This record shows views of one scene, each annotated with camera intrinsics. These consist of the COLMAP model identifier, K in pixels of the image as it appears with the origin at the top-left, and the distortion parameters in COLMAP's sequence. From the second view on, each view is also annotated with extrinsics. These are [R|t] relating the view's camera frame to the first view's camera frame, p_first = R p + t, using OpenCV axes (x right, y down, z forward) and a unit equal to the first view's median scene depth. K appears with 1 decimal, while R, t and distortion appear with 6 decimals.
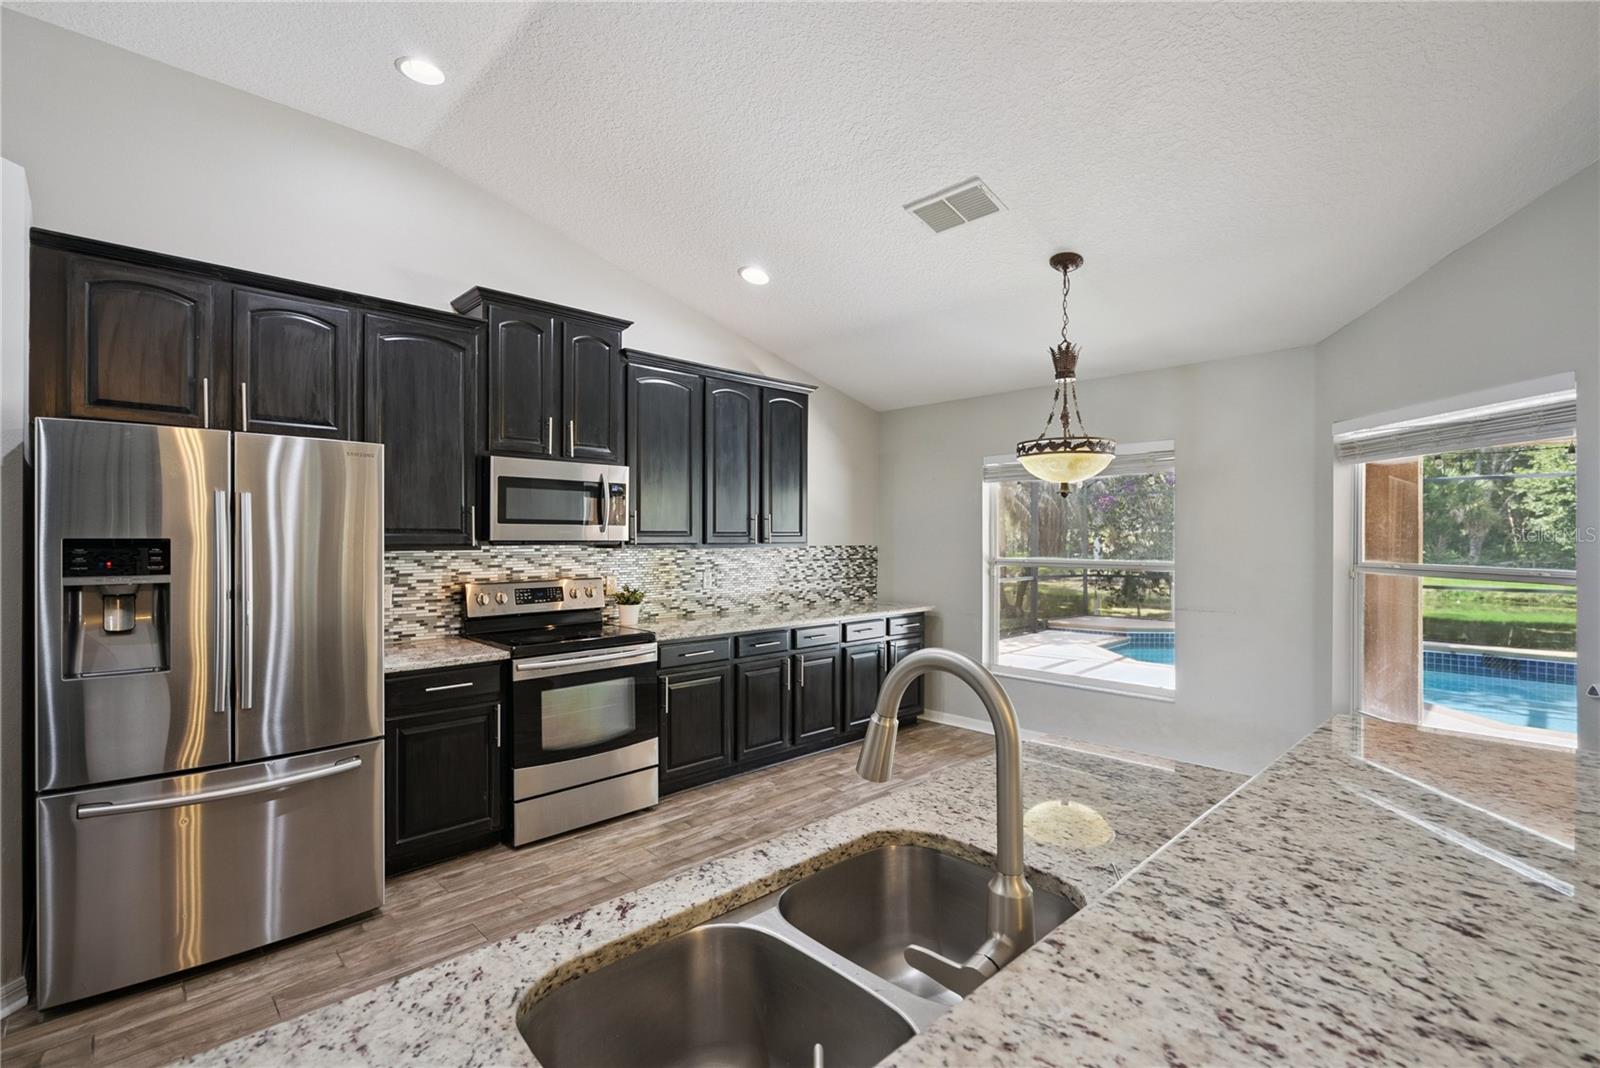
lens RADIAL K [[732.3, 0, 798.0], [0, 732.3, 536.0], [0, 0, 1]] dist [-0.003658, 0.000089]
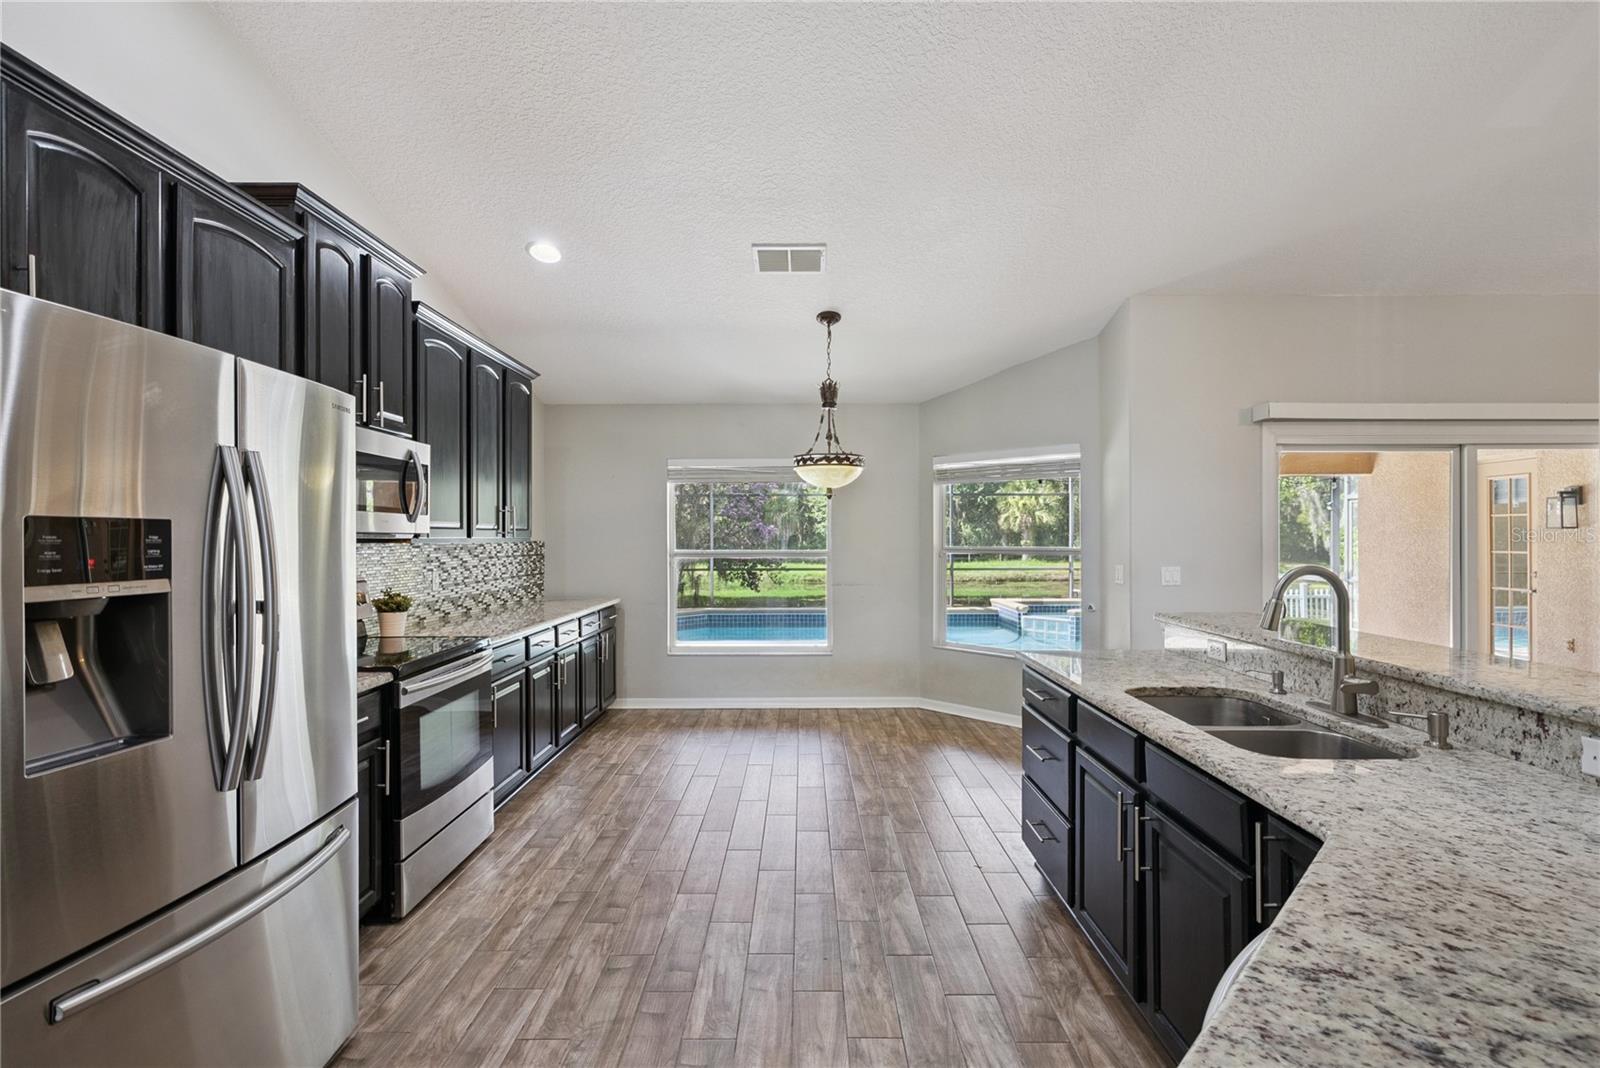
lens RADIAL K [[733.4, 0, 802.1], [0, 733.4, 537.5], [0, 0, 1]] dist [-0.003502, 0.000257]
pose [[0.695387, -0.003815, 0.718625, -0.552601], [0.003851, 0.999991, 0.001583, 0.011906], [-0.718625, 0.001667, 0.695396, 0.116864]]
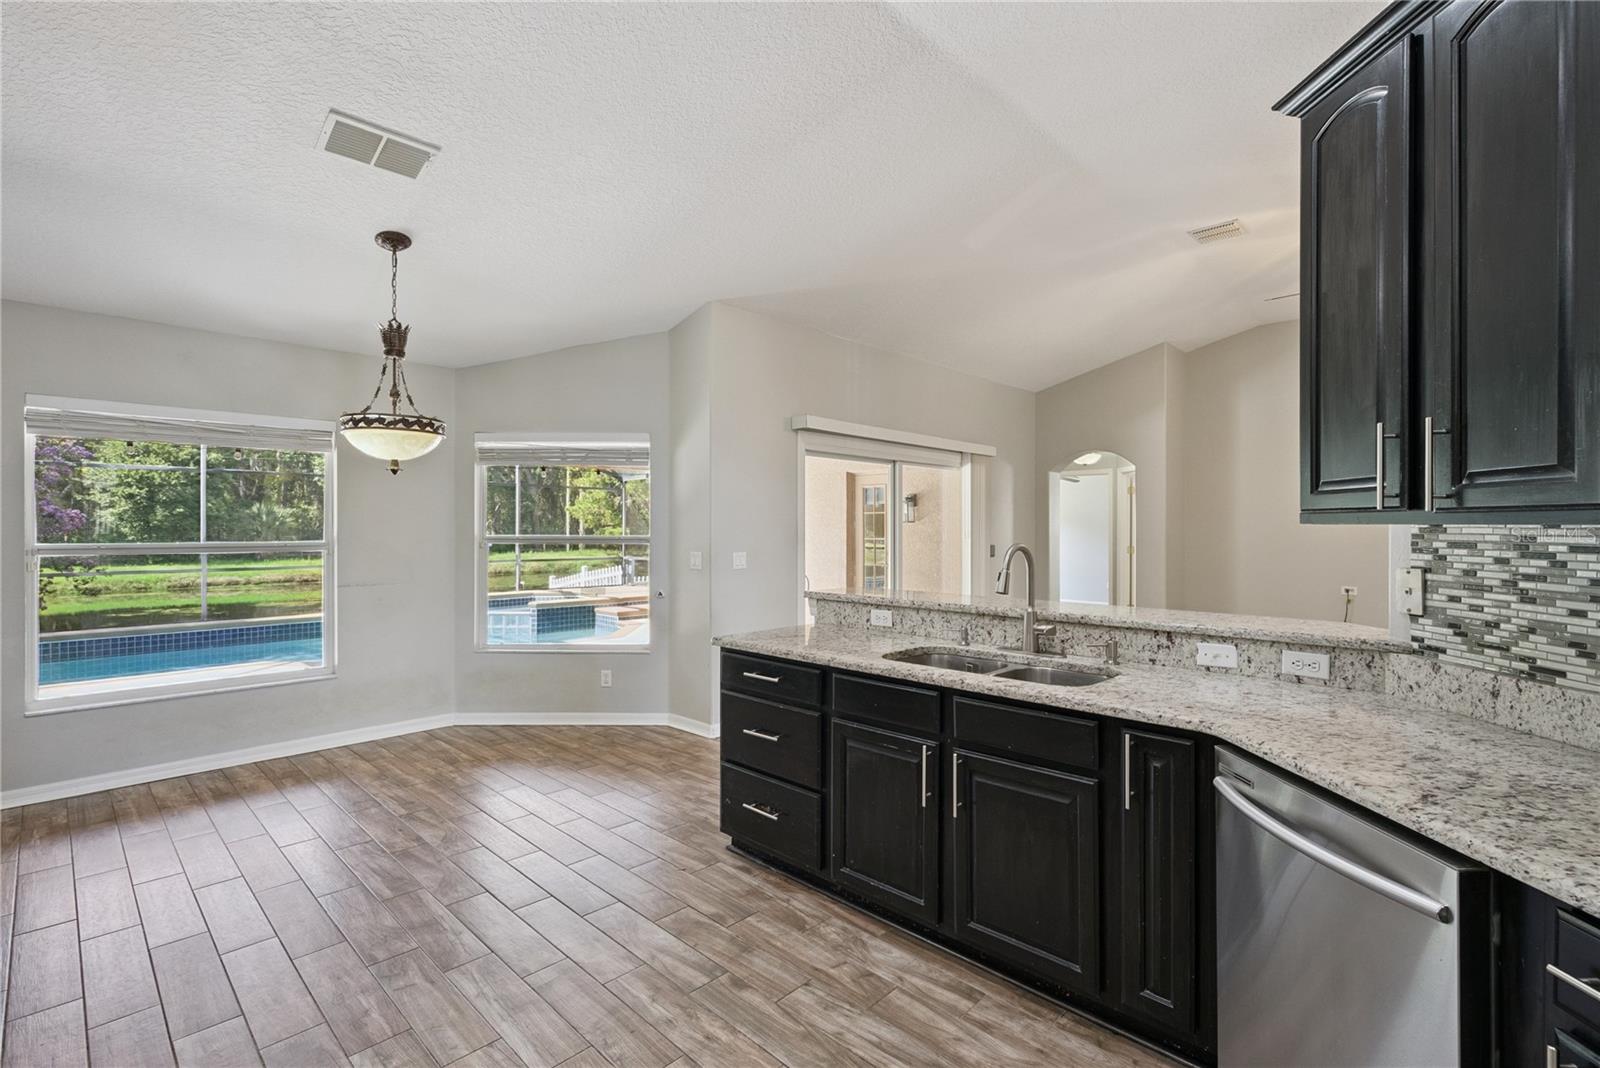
lens RADIAL K [[733.5, 0, 802.0], [0, 733.5, 530.3], [0, 0, 1]] dist [-0.003889, 0.000256]
pose [[-0.034961, -0.003397, 0.999383, -0.606302], [0.000243, 0.999994, 0.003407, 0.019231], [-0.999389, 0.000362, -0.034960, 0.431393]]
